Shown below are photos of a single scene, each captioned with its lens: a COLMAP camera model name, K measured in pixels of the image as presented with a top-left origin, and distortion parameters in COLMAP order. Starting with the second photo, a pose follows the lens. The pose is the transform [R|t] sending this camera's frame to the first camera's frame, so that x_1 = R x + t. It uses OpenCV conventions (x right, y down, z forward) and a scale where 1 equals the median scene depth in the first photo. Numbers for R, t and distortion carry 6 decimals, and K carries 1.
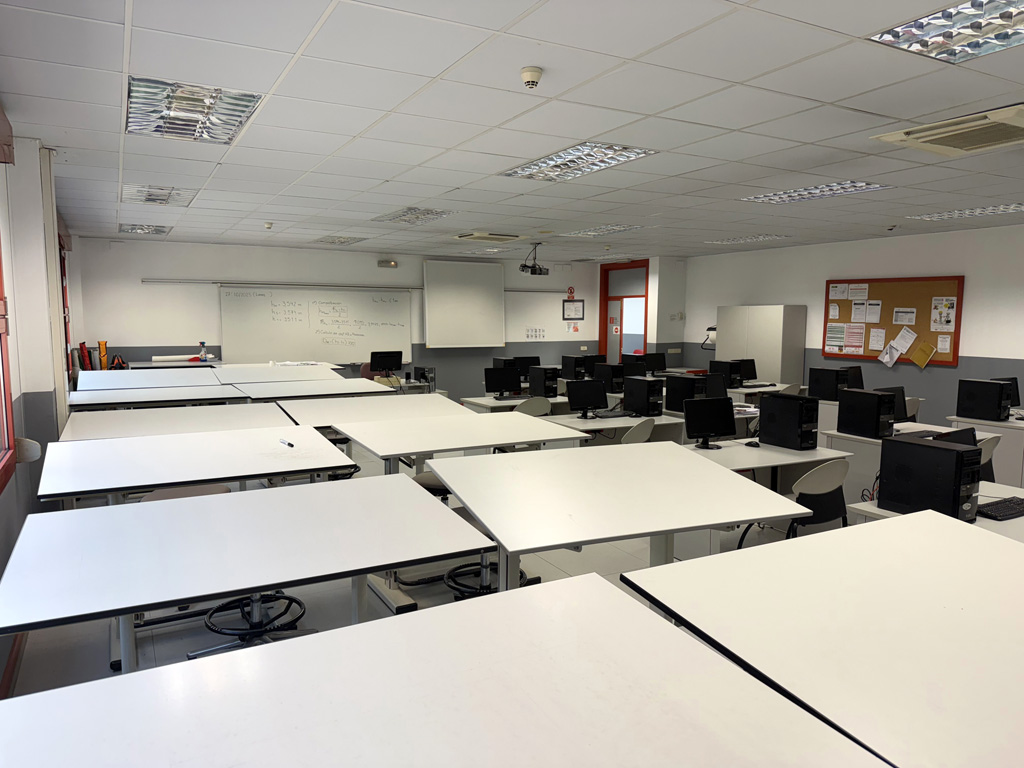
lens RADIAL K [[724.9, 0, 511.0], [0, 724.9, 388.0], [0, 0, 1]] dist [0.098375, -0.139362]
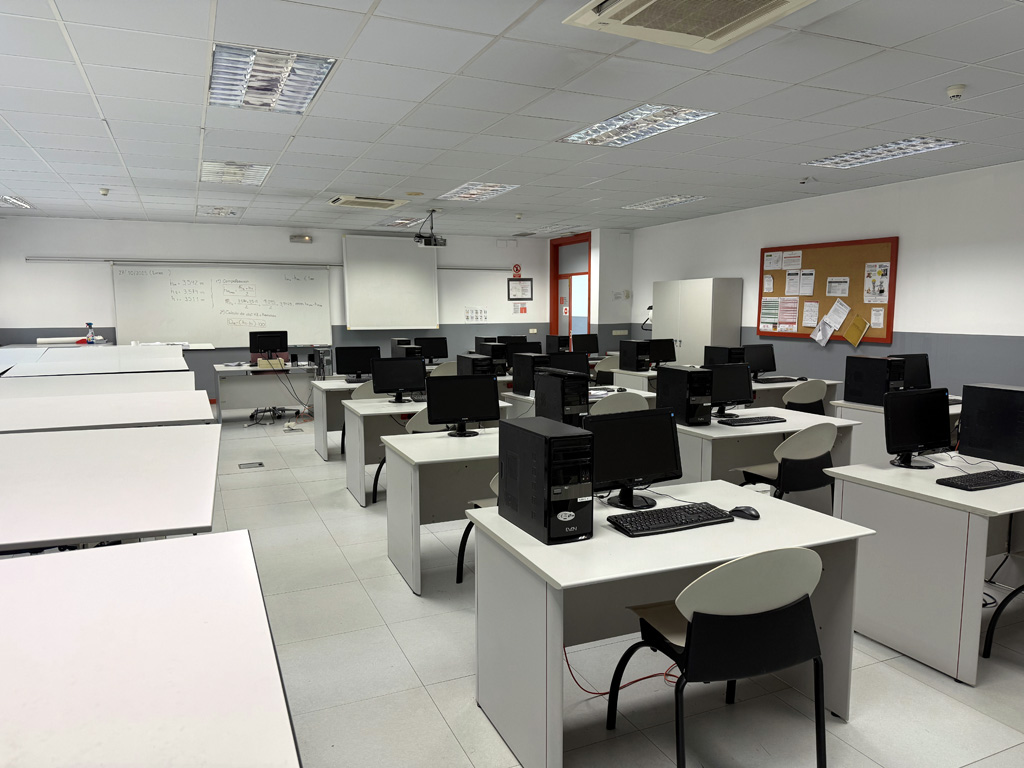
lens RADIAL K [[720.3, 0, 516.4], [0, 720.3, 391.5], [0, 0, 1]] dist [0.110467, -0.210464]
pose [[0.996879, 0.001578, -0.078932, 0.204585], [-0.000305, 0.999870, 0.016126, 0.010410], [0.078947, -0.016052, 0.996750, 0.104738]]
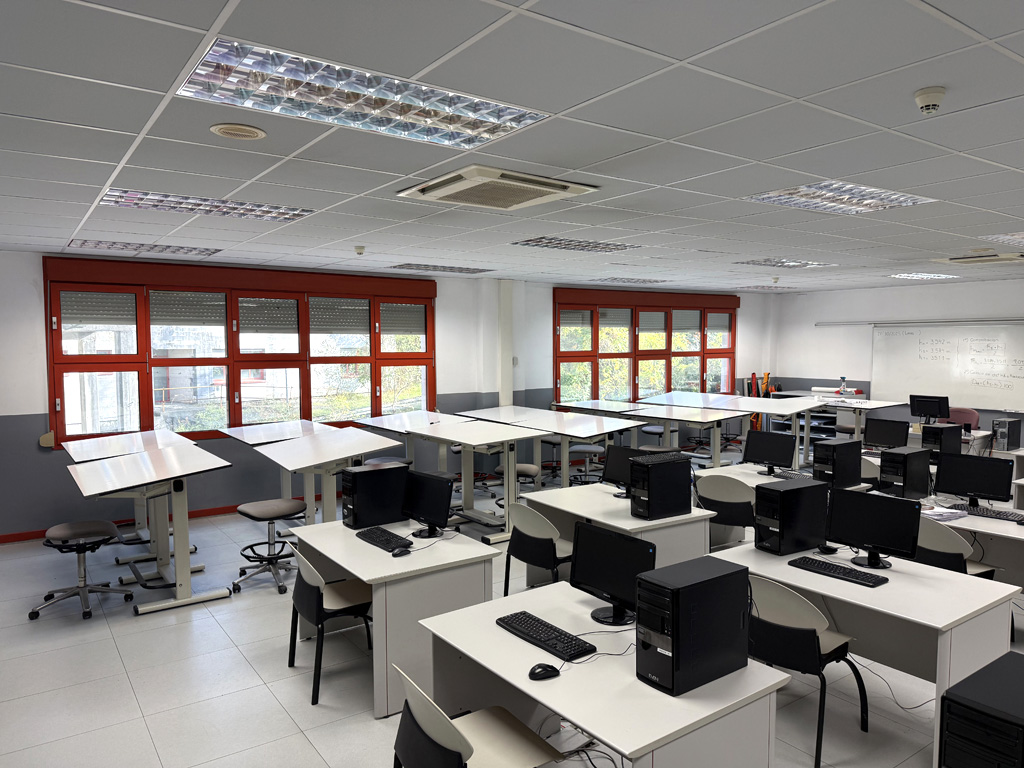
lens RADIAL K [[724.9, 0, 511.0], [0, 724.9, 388.0], [0, 0, 1]] dist [0.098375, -0.139362]
pose [[0.109489, 0.059237, -0.992221, 0.645221], [-0.094850, 0.994290, 0.048894, -0.052947], [0.989452, 0.088759, 0.114483, 0.371840]]
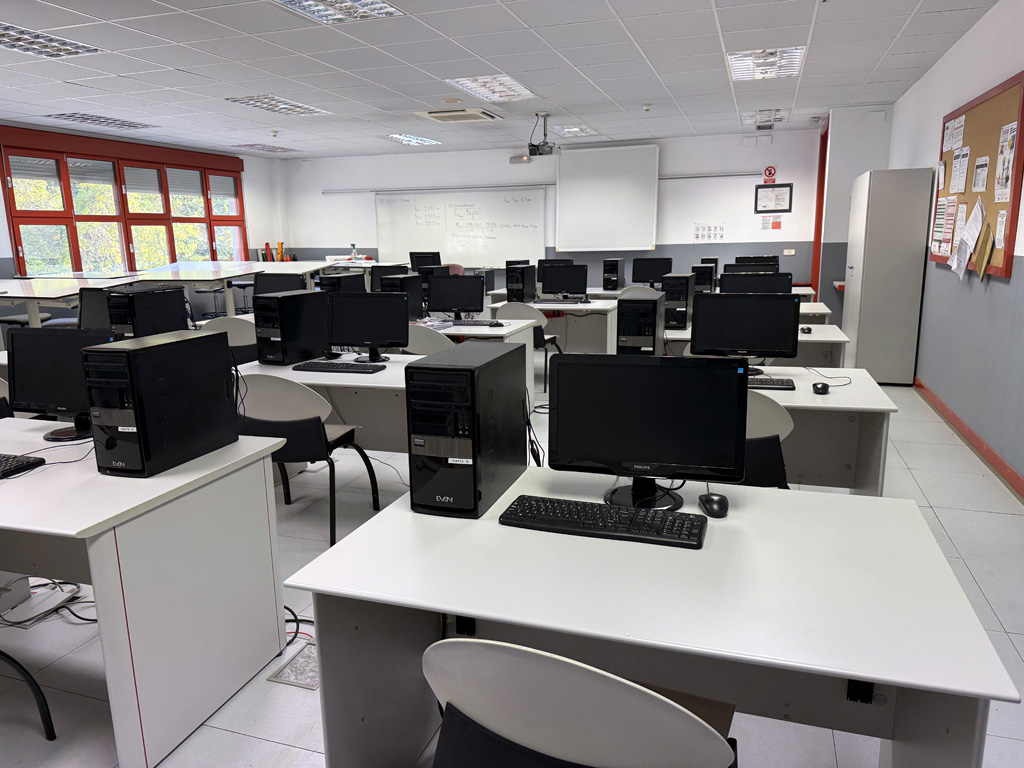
lens RADIAL K [[724.9, 0, 511.0], [0, 724.9, 388.0], [0, 0, 1]] dist [0.098375, -0.139362]
pose [[0.668919, 0.135629, -0.730857, 0.631460], [-0.052770, 0.989397, 0.135310, -0.006963], [0.741460, -0.051944, 0.668984, 0.398999]]
